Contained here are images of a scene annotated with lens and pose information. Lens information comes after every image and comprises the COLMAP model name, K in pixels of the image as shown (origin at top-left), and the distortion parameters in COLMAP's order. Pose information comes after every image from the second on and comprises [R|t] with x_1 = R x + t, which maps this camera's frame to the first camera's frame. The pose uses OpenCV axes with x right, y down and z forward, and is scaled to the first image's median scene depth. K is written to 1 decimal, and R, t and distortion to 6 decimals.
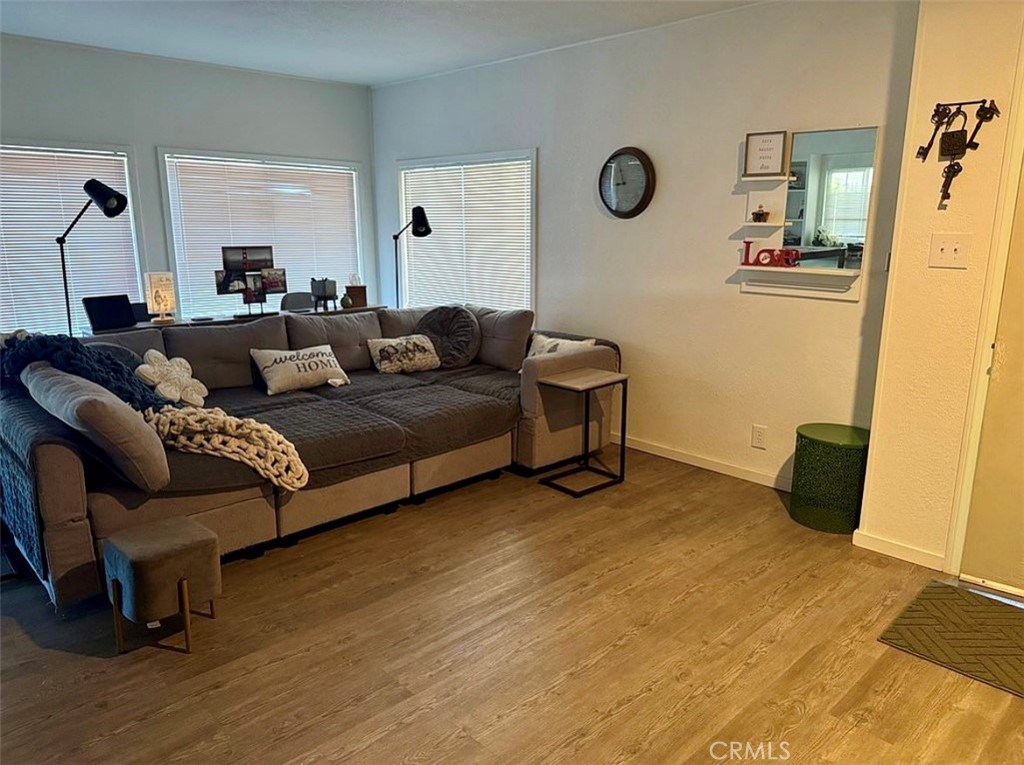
lens RADIAL K [[723.6, 0, 519.5], [0, 723.6, 388.5], [0, 0, 1]] dist [0.005343, 0.000673]
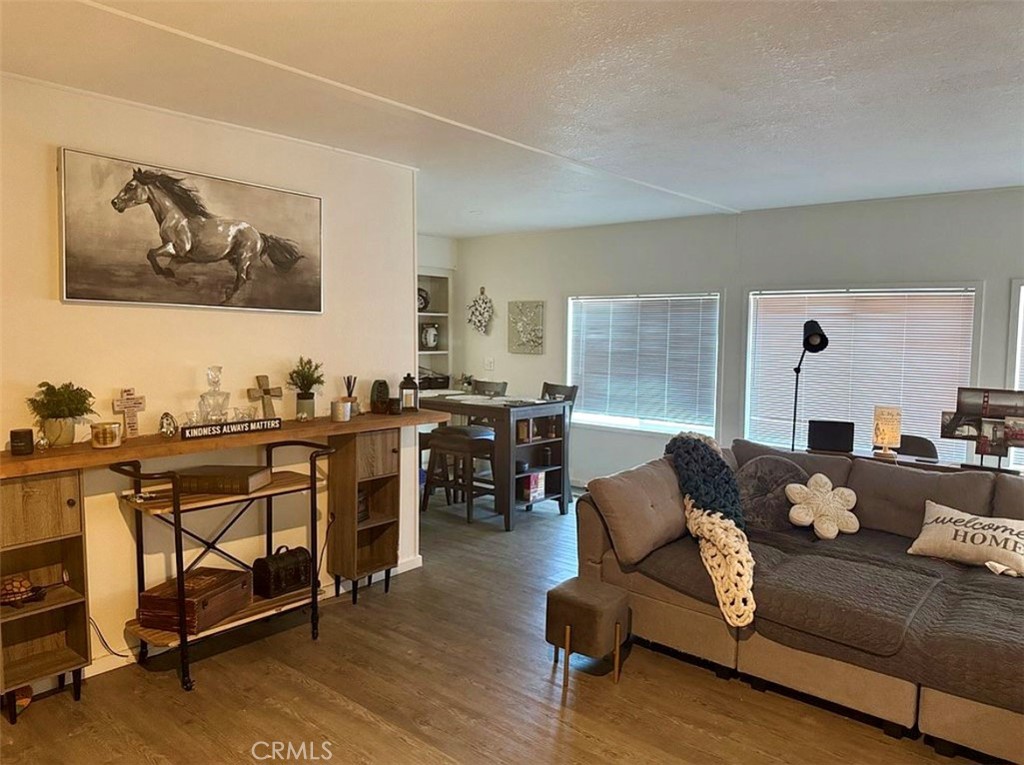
lens RADIAL K [[723.6, 0, 519.9], [0, 723.6, 380.4], [0, 0, 1]] dist [0.005343, 0.000673]
pose [[0.081401, 0.062902, -0.994695, 0.460832], [-0.239688, 0.969953, 0.041722, -0.113978], [0.967432, 0.235020, 0.094032, 0.396408]]
